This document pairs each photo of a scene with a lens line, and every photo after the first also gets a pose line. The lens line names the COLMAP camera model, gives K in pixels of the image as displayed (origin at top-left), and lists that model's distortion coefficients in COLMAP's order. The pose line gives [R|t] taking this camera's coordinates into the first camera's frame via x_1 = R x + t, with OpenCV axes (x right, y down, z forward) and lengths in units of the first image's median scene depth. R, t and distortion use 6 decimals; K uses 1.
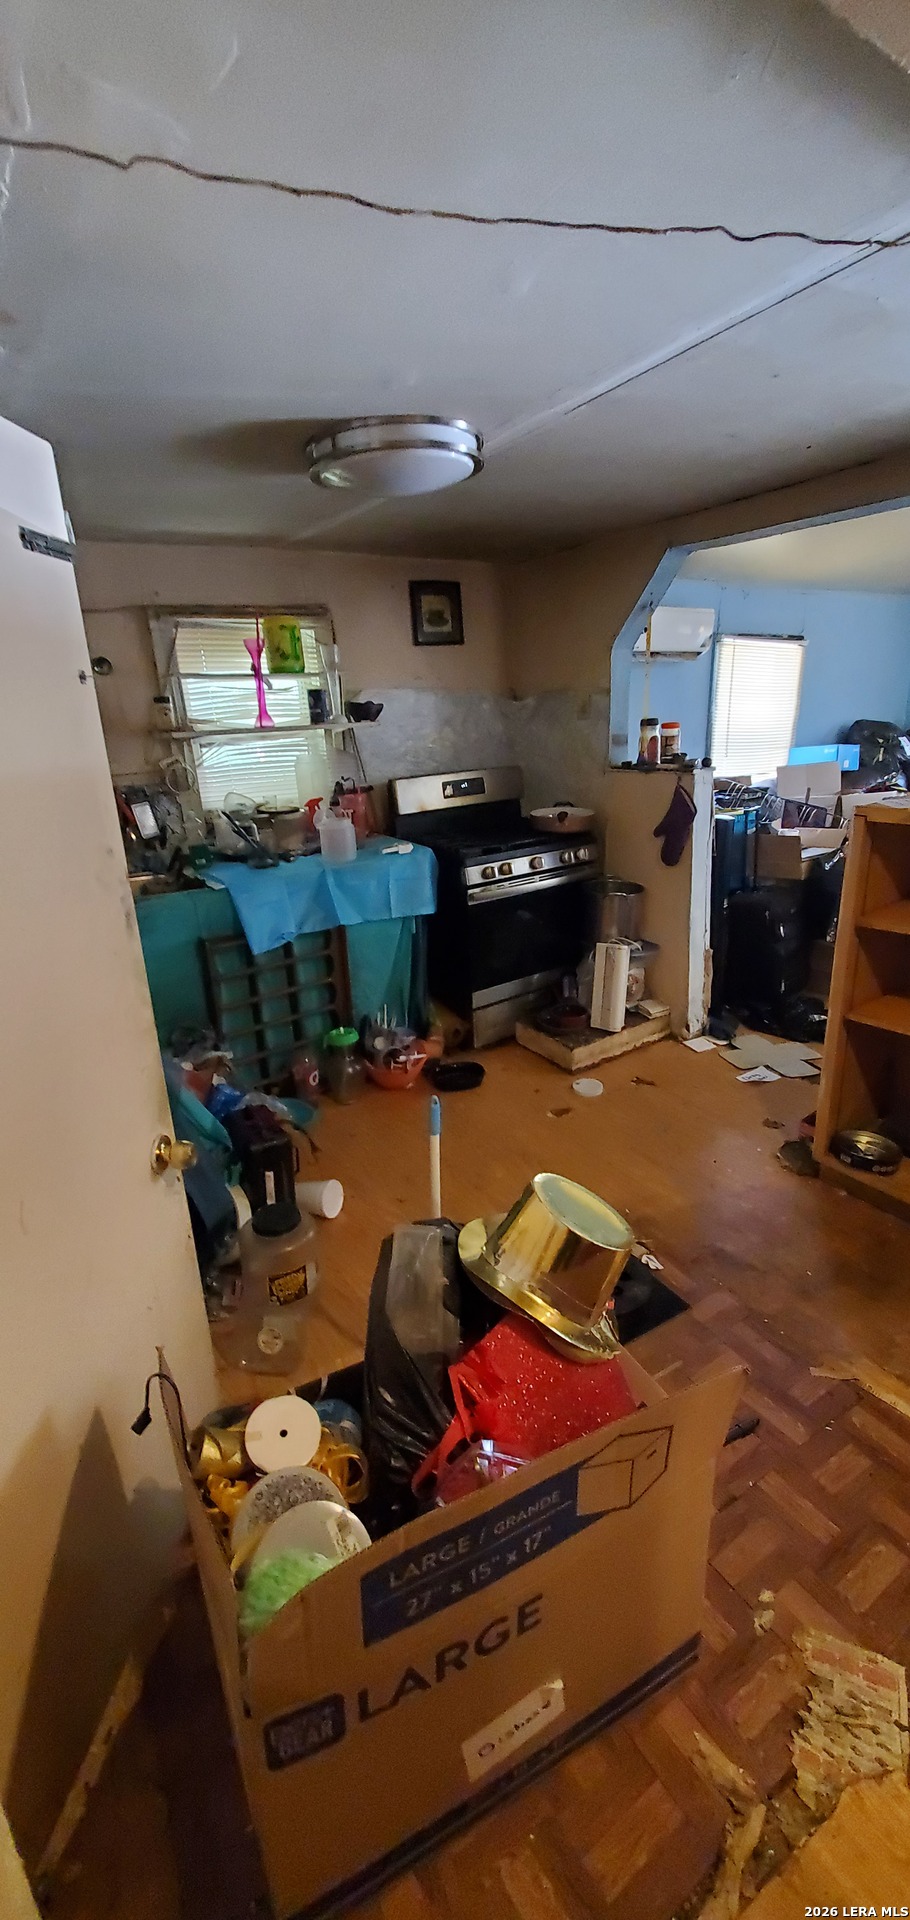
lens RADIAL K [[768.2, 0, 441.9], [0, 768.2, 969.9], [0, 0, 1]] dist [0.004265, -0.001098]
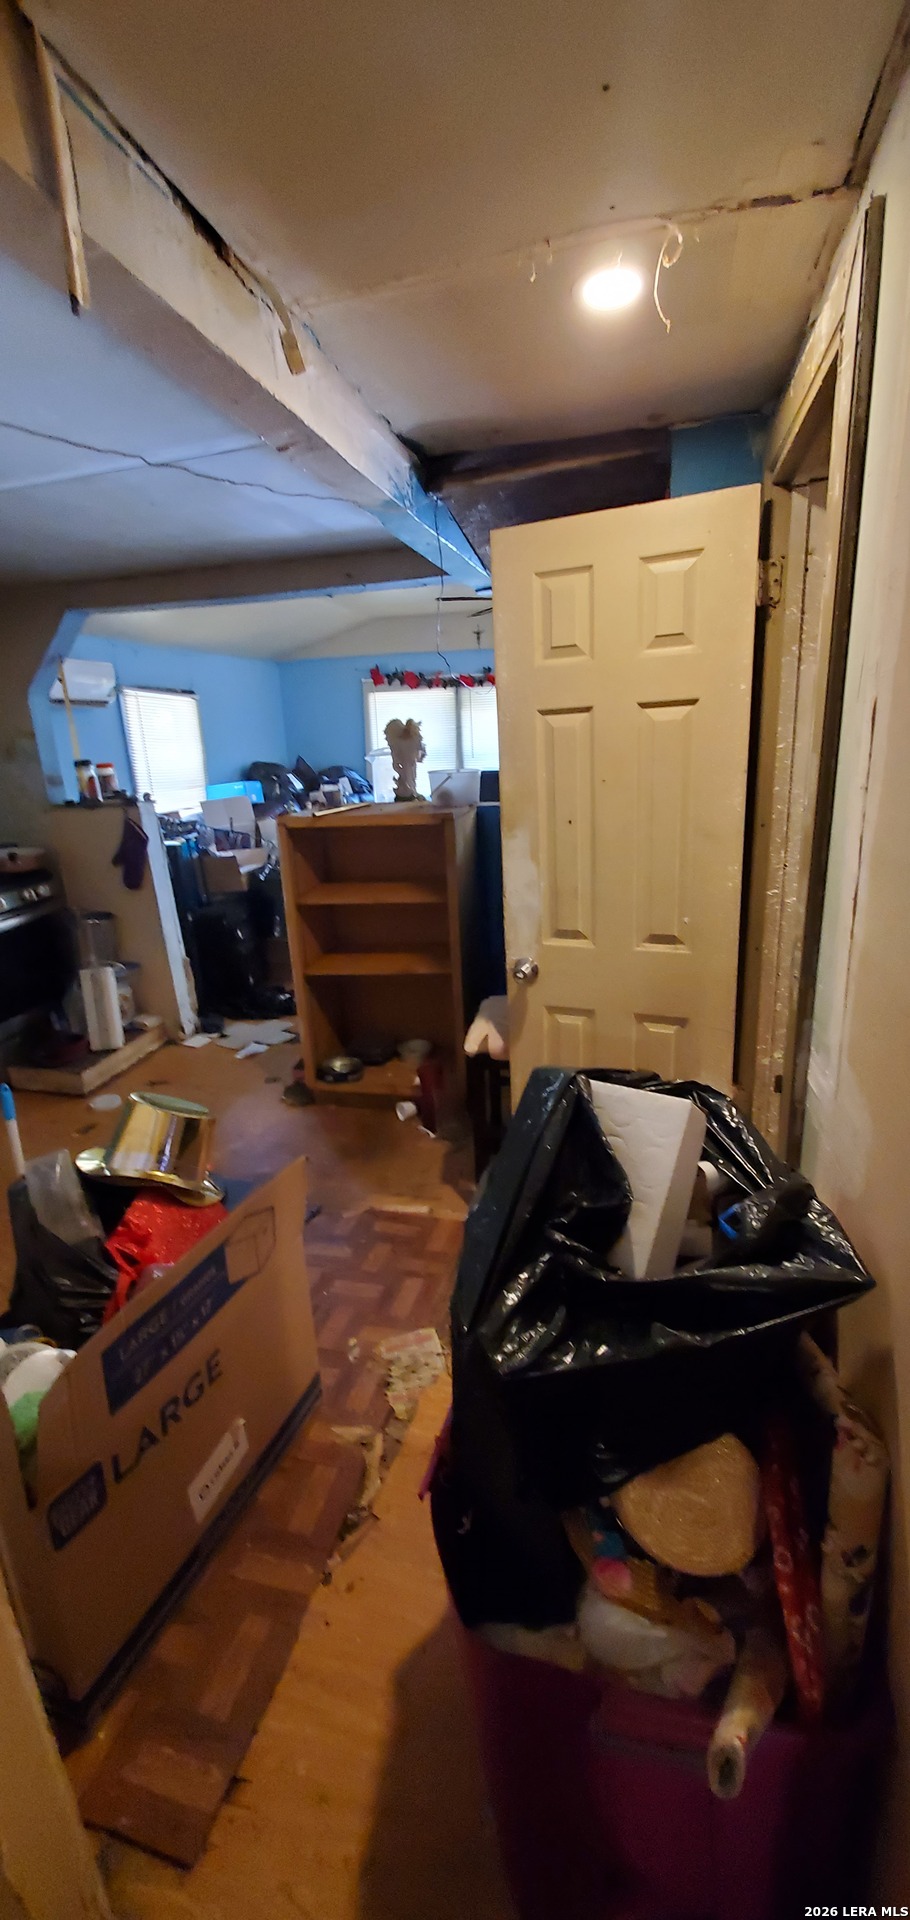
lens RADIAL K [[768.2, 0, 460.9], [0, 768.2, 959.0], [0, 0, 1]] dist [0.004265, -0.001098]
pose [[0.739515, -0.181684, 0.648157, -0.093662], [0.226665, 0.973867, 0.014370, 0.054277], [-0.633830, 0.136288, 0.761371, -0.131613]]
